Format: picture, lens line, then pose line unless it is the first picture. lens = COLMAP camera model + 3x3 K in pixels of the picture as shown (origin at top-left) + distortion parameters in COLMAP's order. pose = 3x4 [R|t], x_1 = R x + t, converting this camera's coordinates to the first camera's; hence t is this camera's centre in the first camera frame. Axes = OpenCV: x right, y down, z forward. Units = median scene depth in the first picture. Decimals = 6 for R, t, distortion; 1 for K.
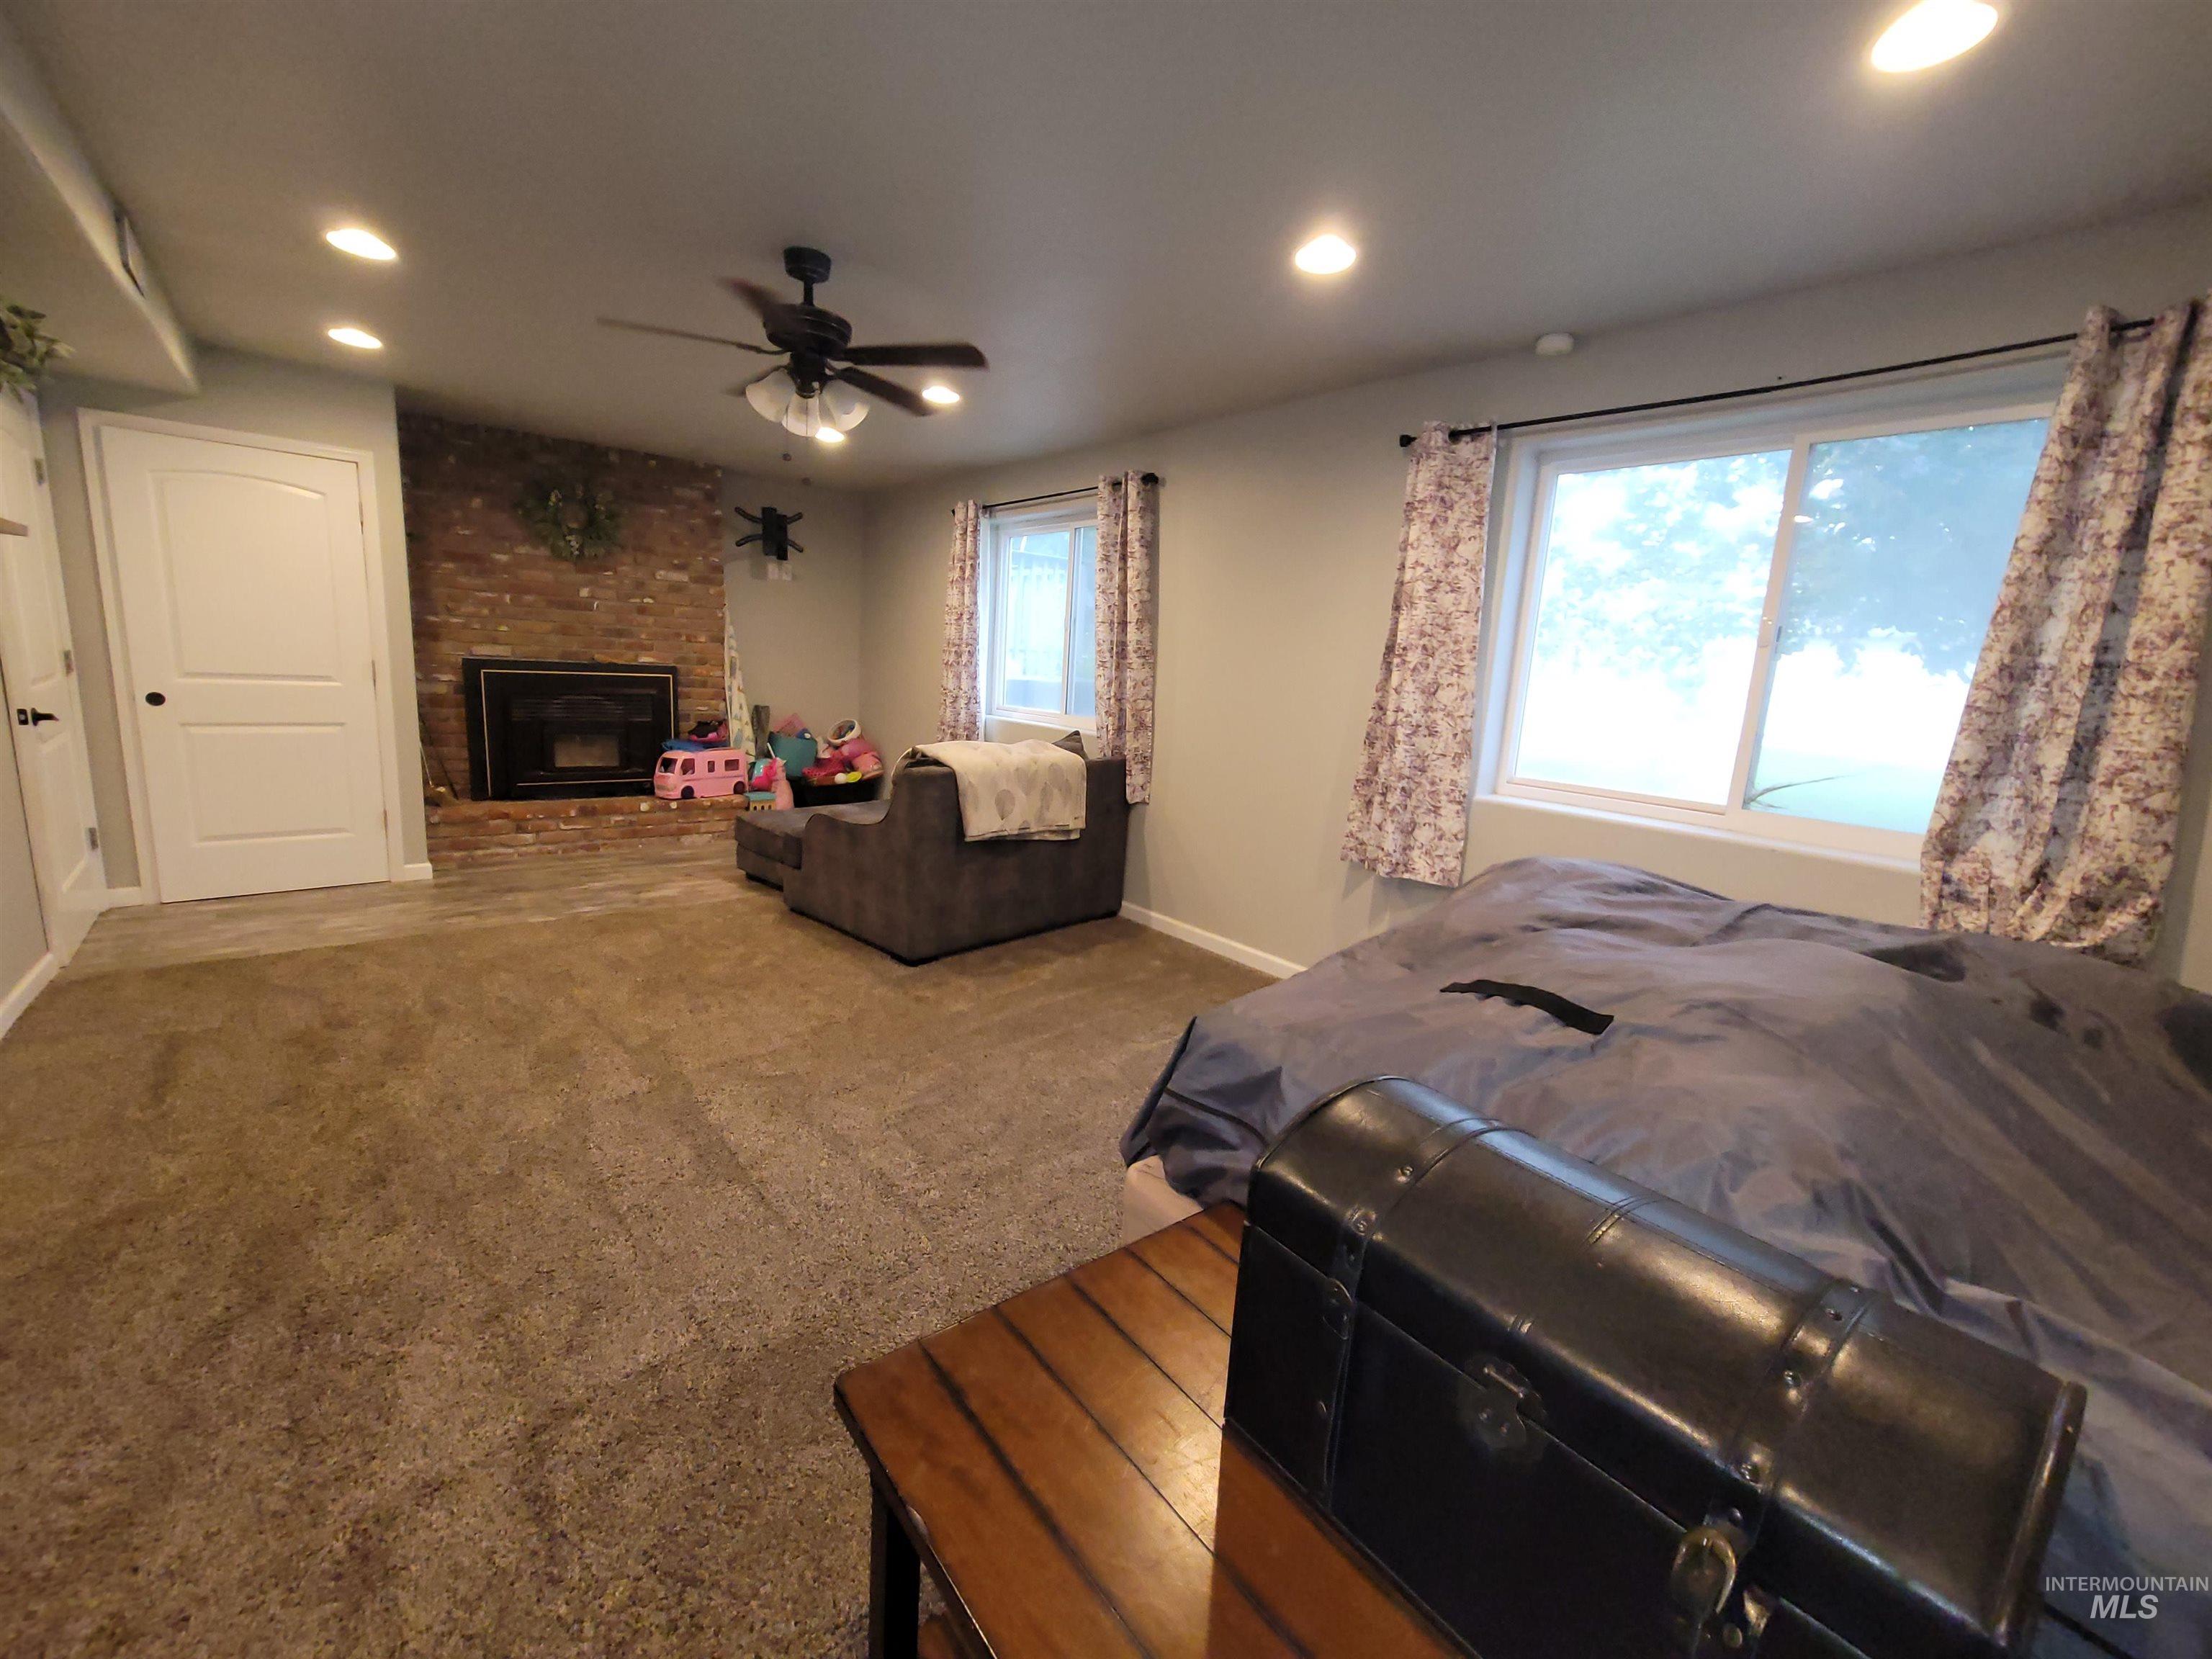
lens RADIAL K [[906.8, 0, 1104.0], [0, 906.8, 824.6], [0, 0, 1]] dist [-0.003942, 0.000936]
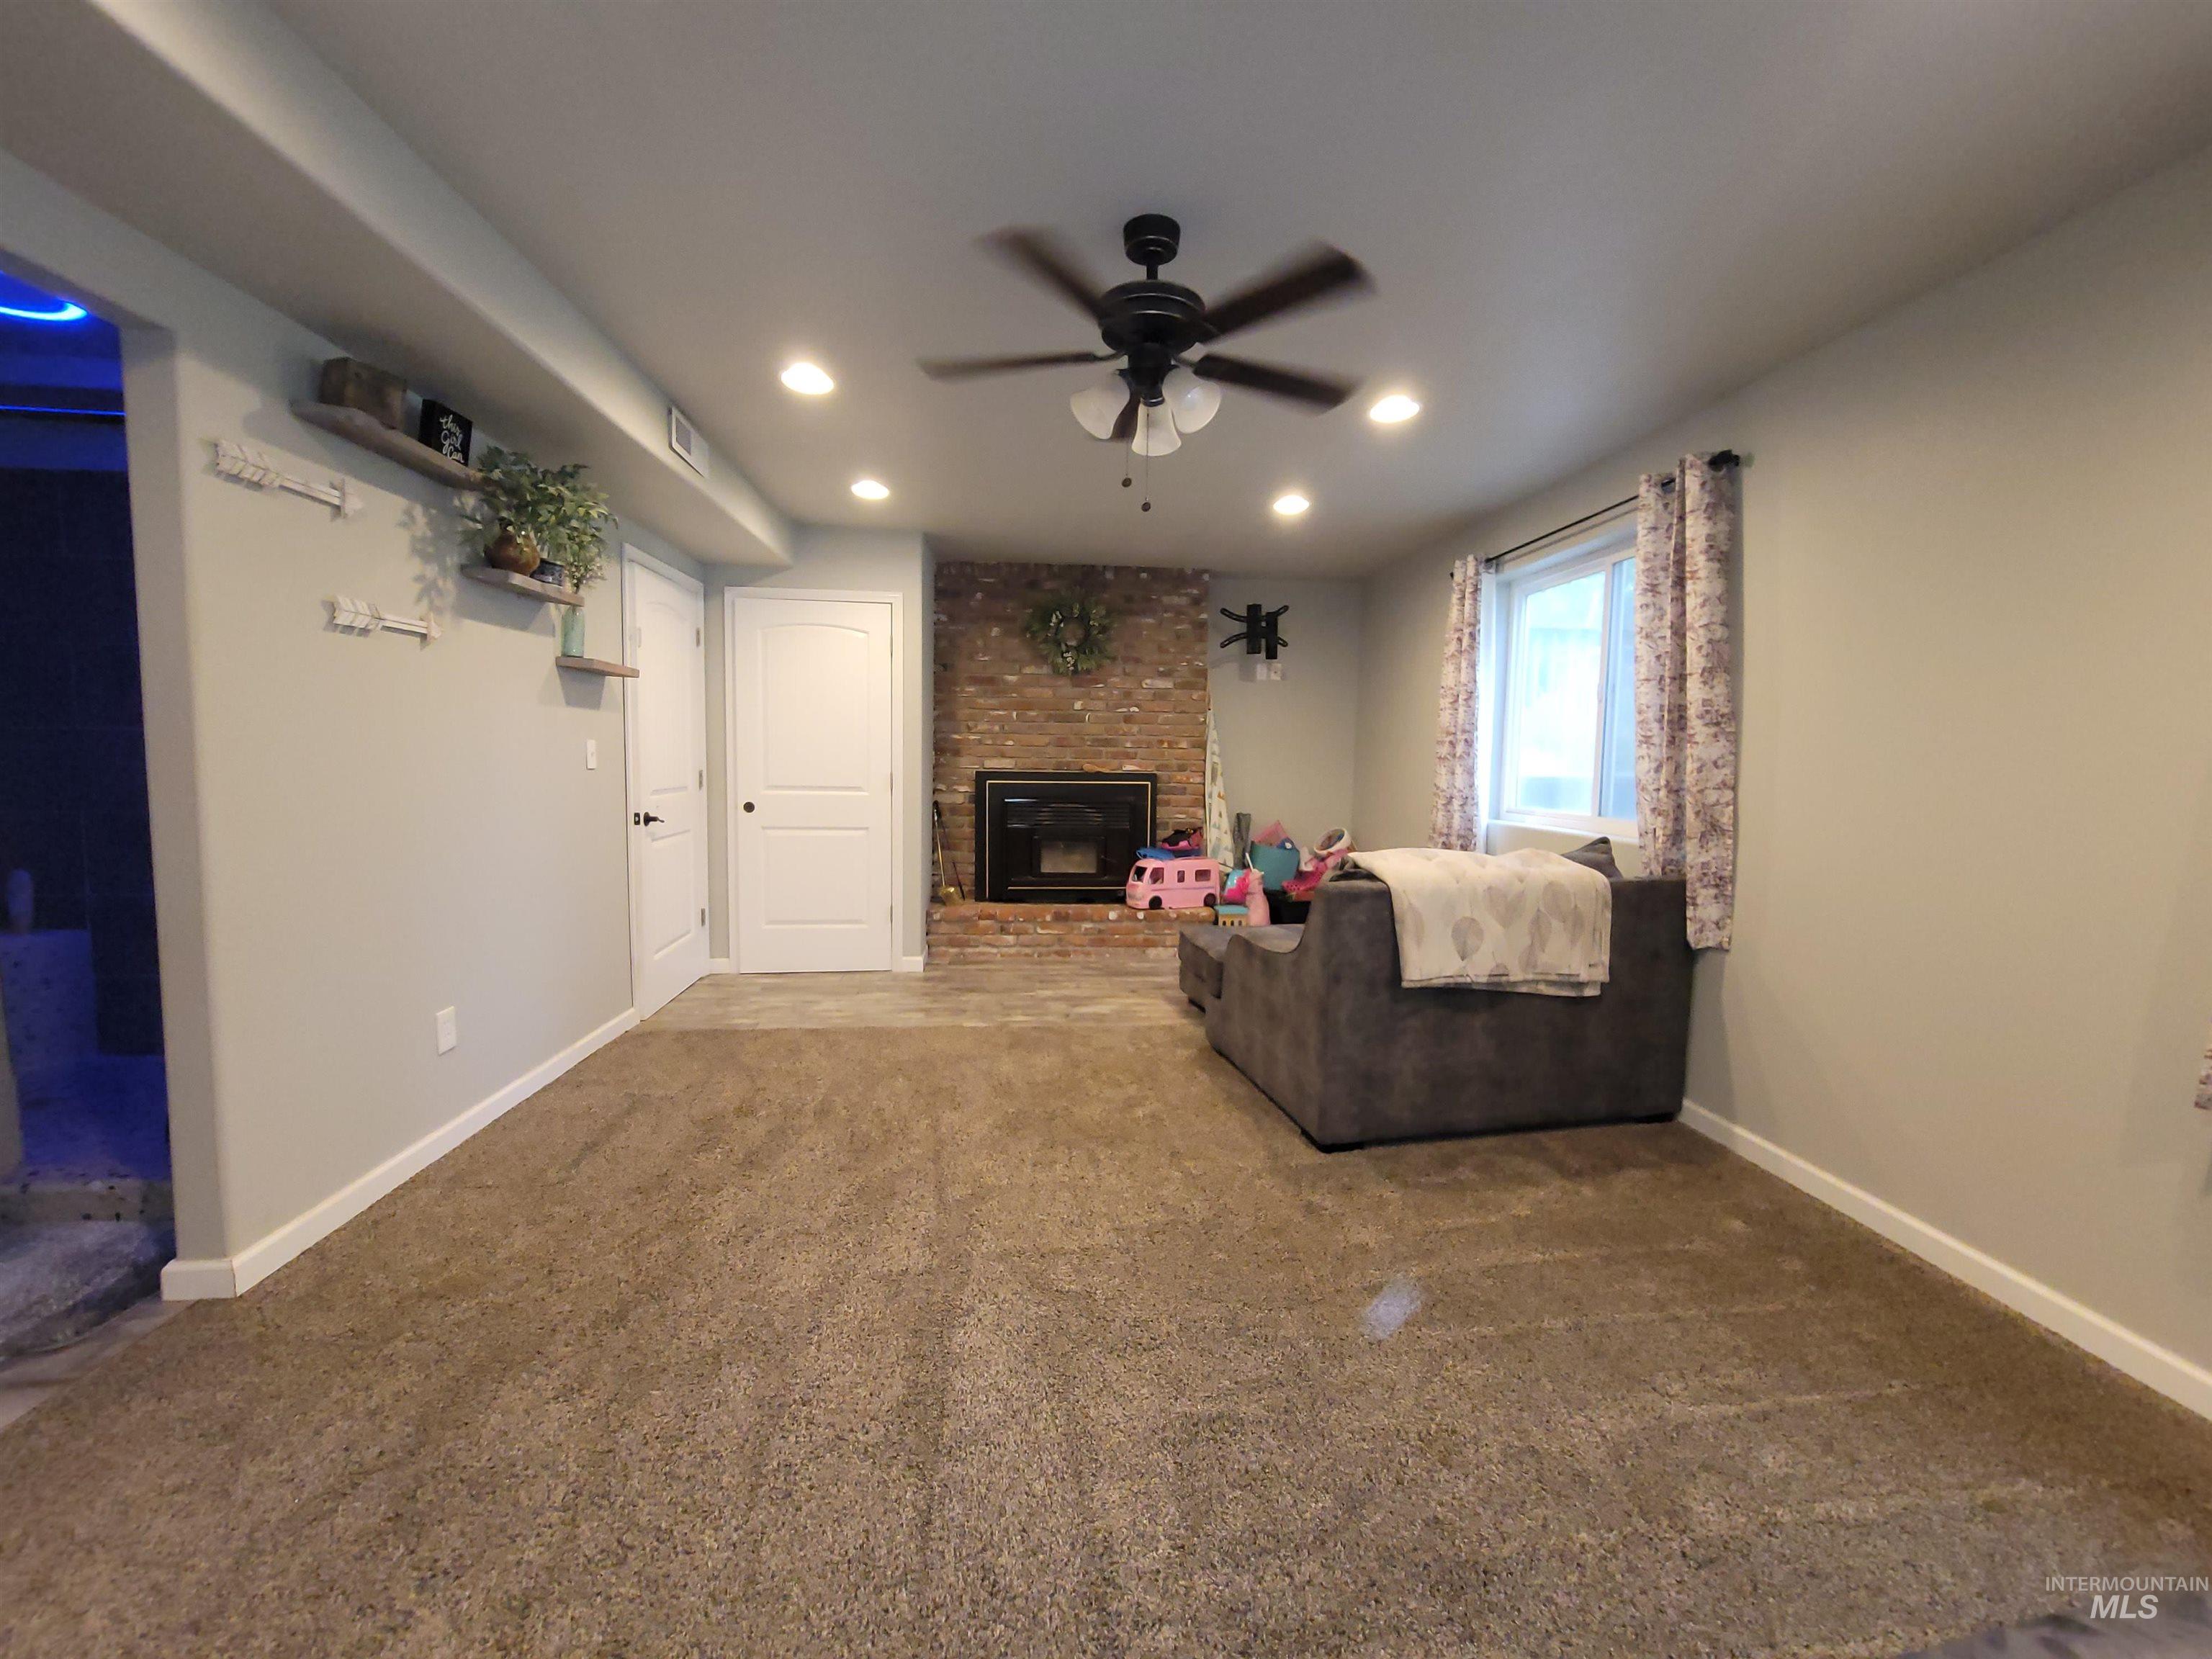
lens RADIAL K [[906.8, 0, 1103.7], [0, 906.8, 824.3], [0, 0, 1]] dist [-0.003942, 0.000936]
pose [[0.823855, -0.004670, -0.566782, 0.050231], [-0.068720, 0.991766, -0.108060, -0.013142], [0.562619, 0.127975, 0.816751, 0.233301]]
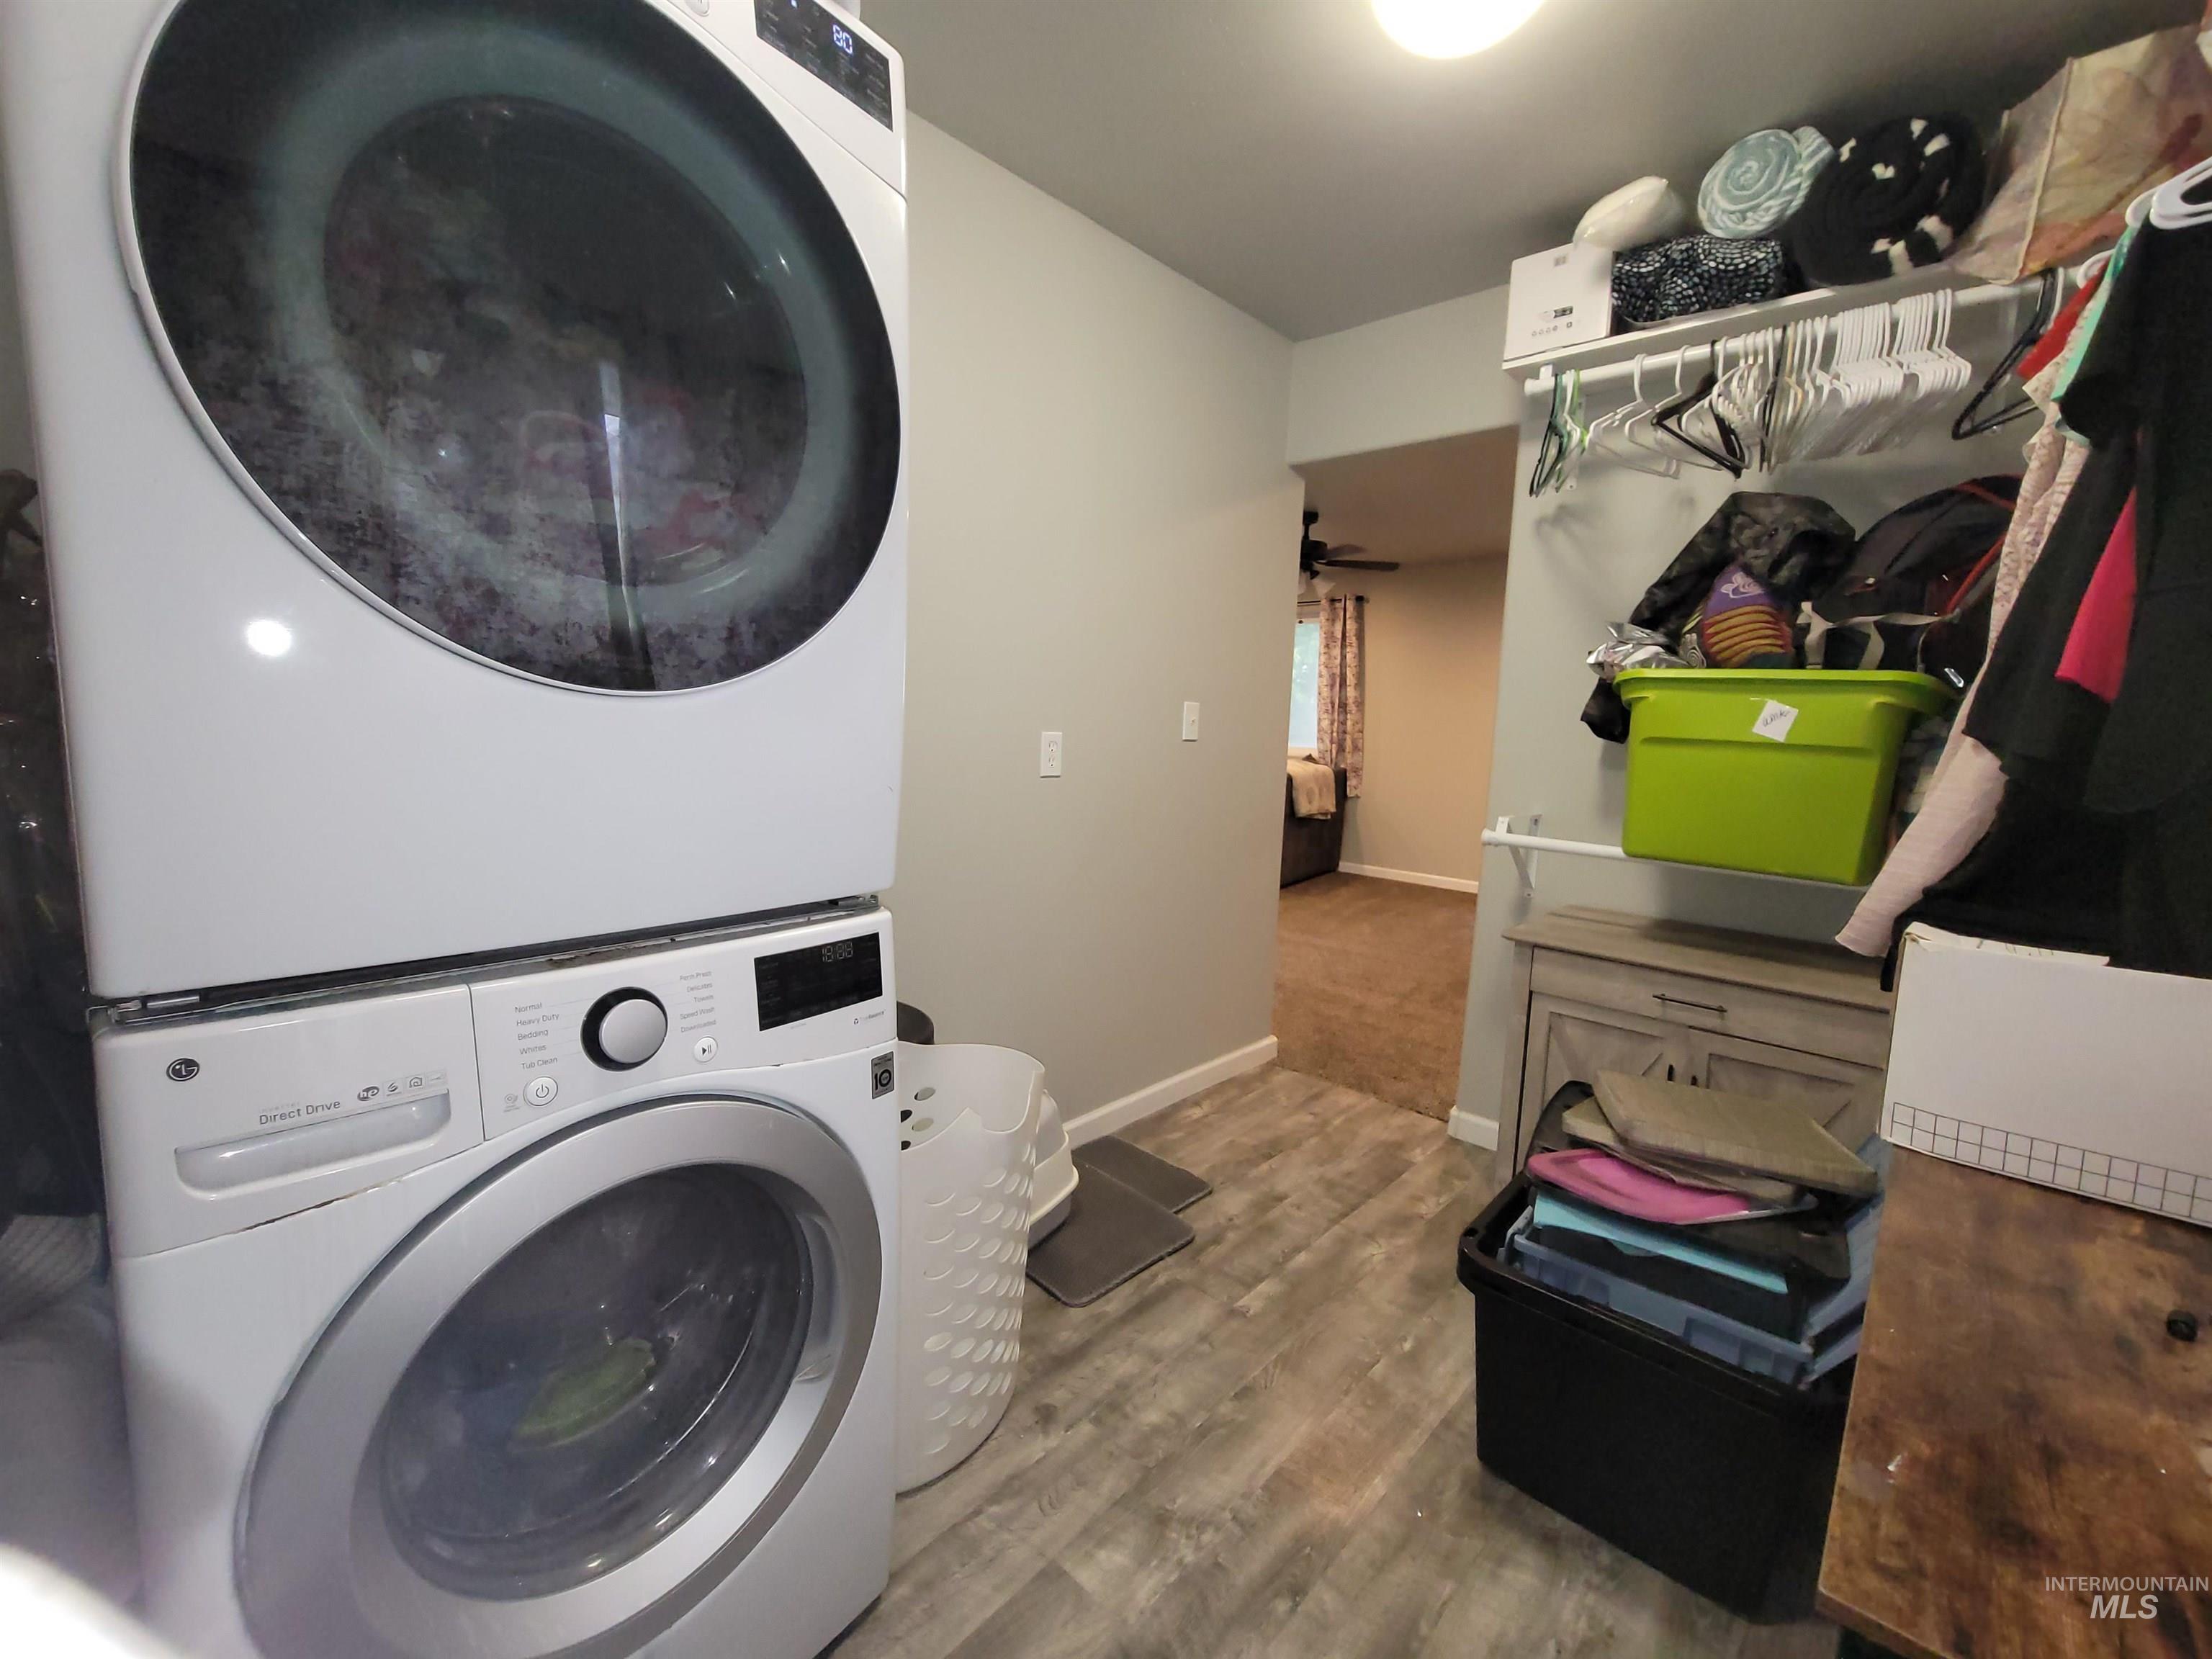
lens RADIAL K [[906.8, 0, 1110.8], [0, 906.8, 827.4], [0, 0, 1]] dist [-0.003942, 0.000936]
pose [[0.987494, -0.036215, 0.153439, -0.657797], [0.042553, 0.998363, -0.038221, 0.075281], [-0.151804, 0.044272, 0.987419, -0.531922]]
